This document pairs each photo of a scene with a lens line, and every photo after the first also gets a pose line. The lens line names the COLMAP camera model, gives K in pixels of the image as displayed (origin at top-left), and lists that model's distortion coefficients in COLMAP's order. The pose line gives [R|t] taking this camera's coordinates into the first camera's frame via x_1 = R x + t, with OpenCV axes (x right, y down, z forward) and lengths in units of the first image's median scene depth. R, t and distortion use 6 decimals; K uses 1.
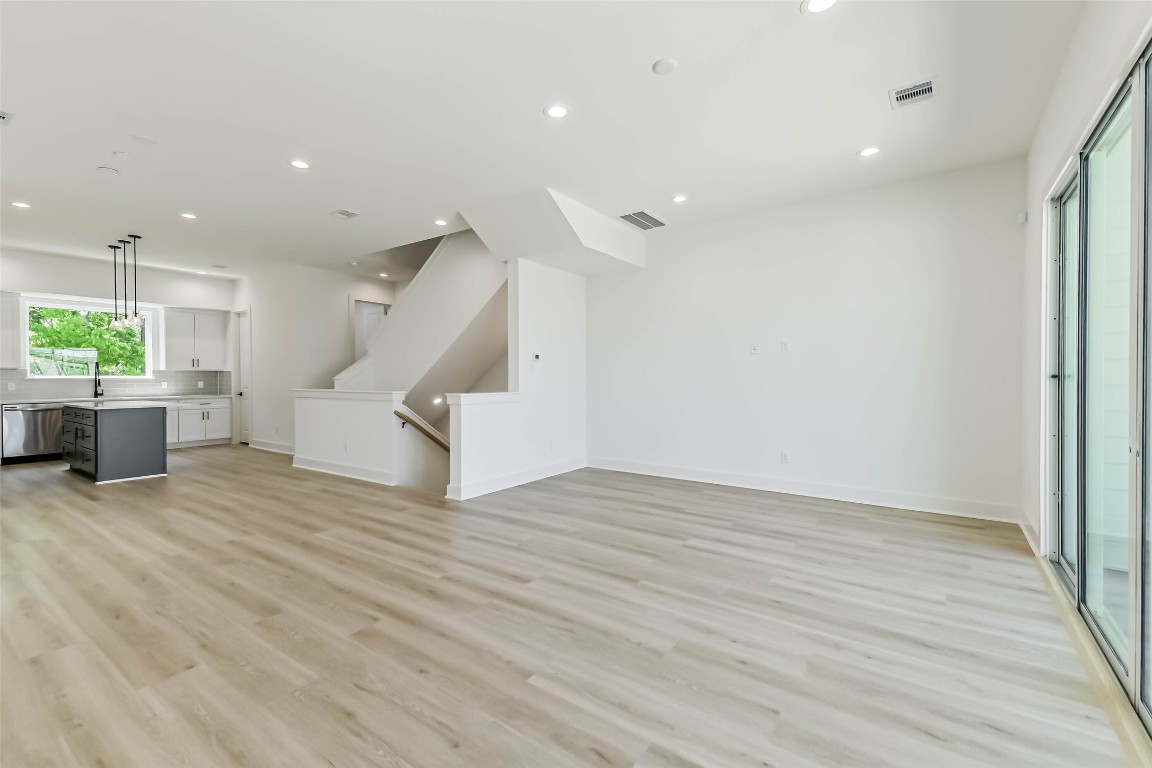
lens RADIAL K [[488.9, 0, 583.7], [0, 488.9, 381.9], [0, 0, 1]] dist [0.071894, -0.028575]
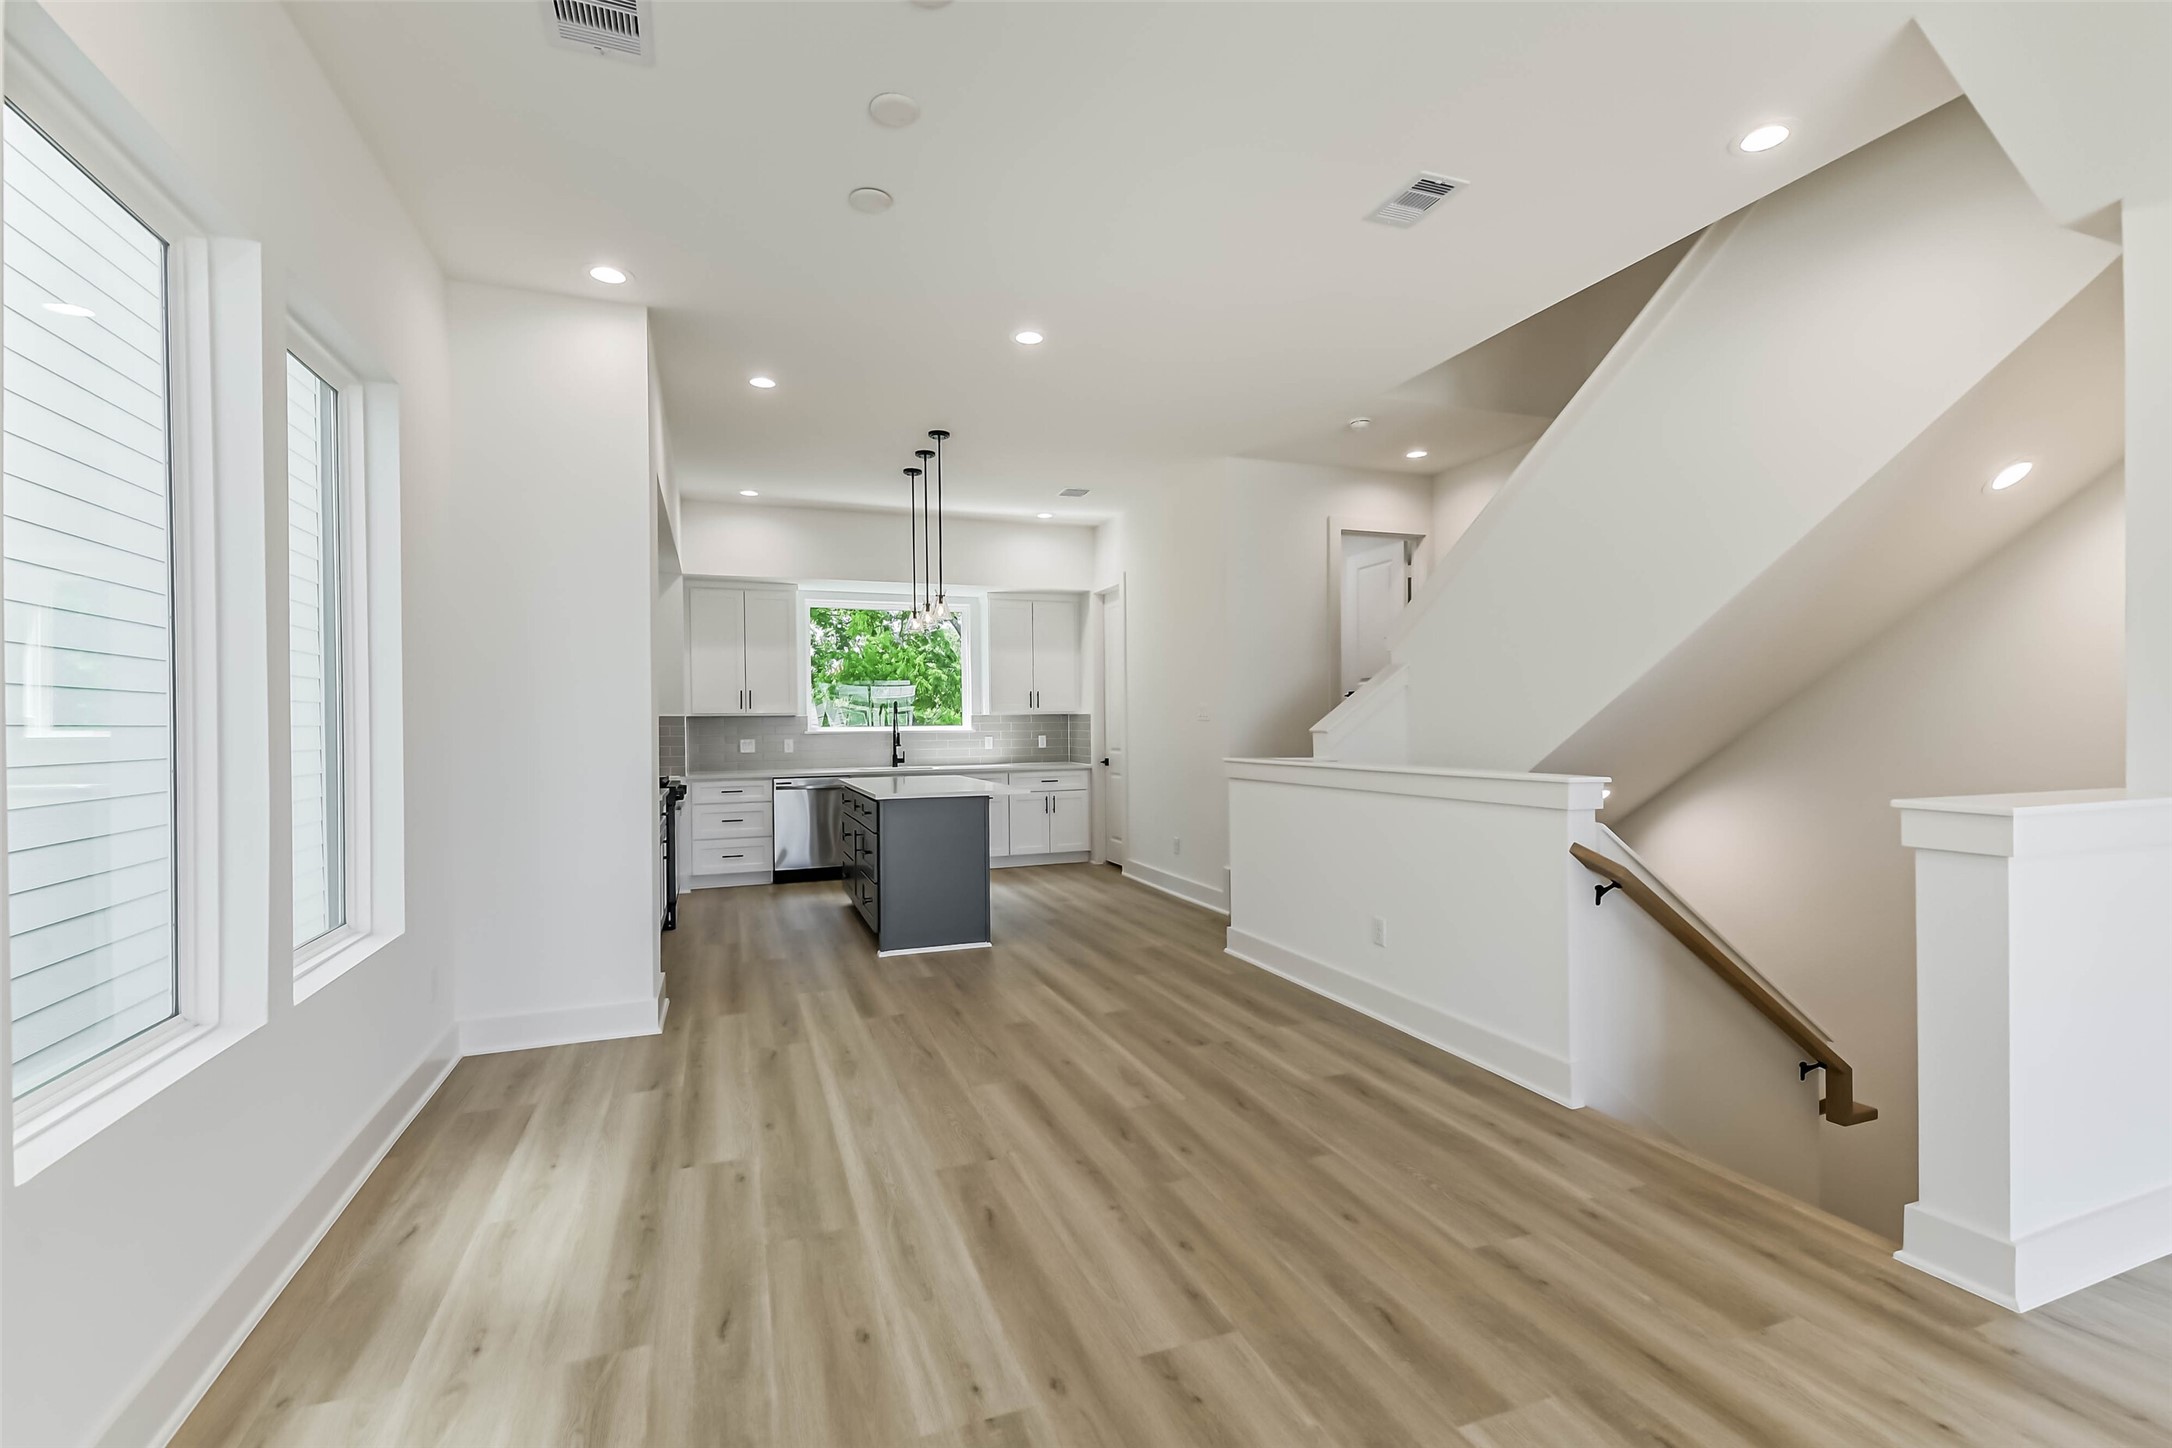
lens RADIAL K [[921.8, 0, 1100.5], [0, 921.8, 720.1], [0, 0, 1]] dist [0.071894, -0.028575]
pose [[0.838235, -0.010566, -0.545207, -0.228331], [0.004937, 0.999918, -0.011788, -0.006239], [0.545287, 0.007190, 0.838218, 0.285033]]
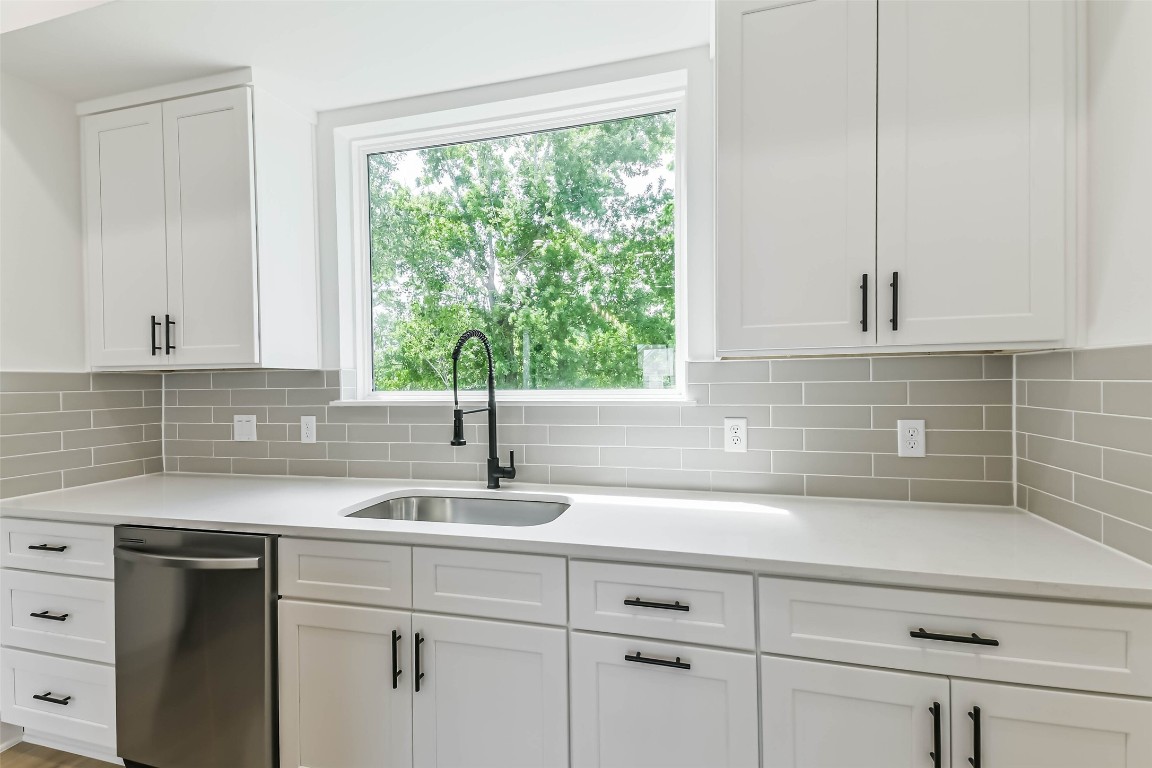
lens RADIAL K [[472.6, 0, 605.8], [0, 472.6, 384.4], [0, 0, 1]] dist [0.000065, 0.000035]
pose [[0.365949, 0.005373, -0.930619, -0.734177], [0.007926, 0.999929, 0.008890, -0.016347], [0.930601, -0.010629, 0.365881, 0.959196]]
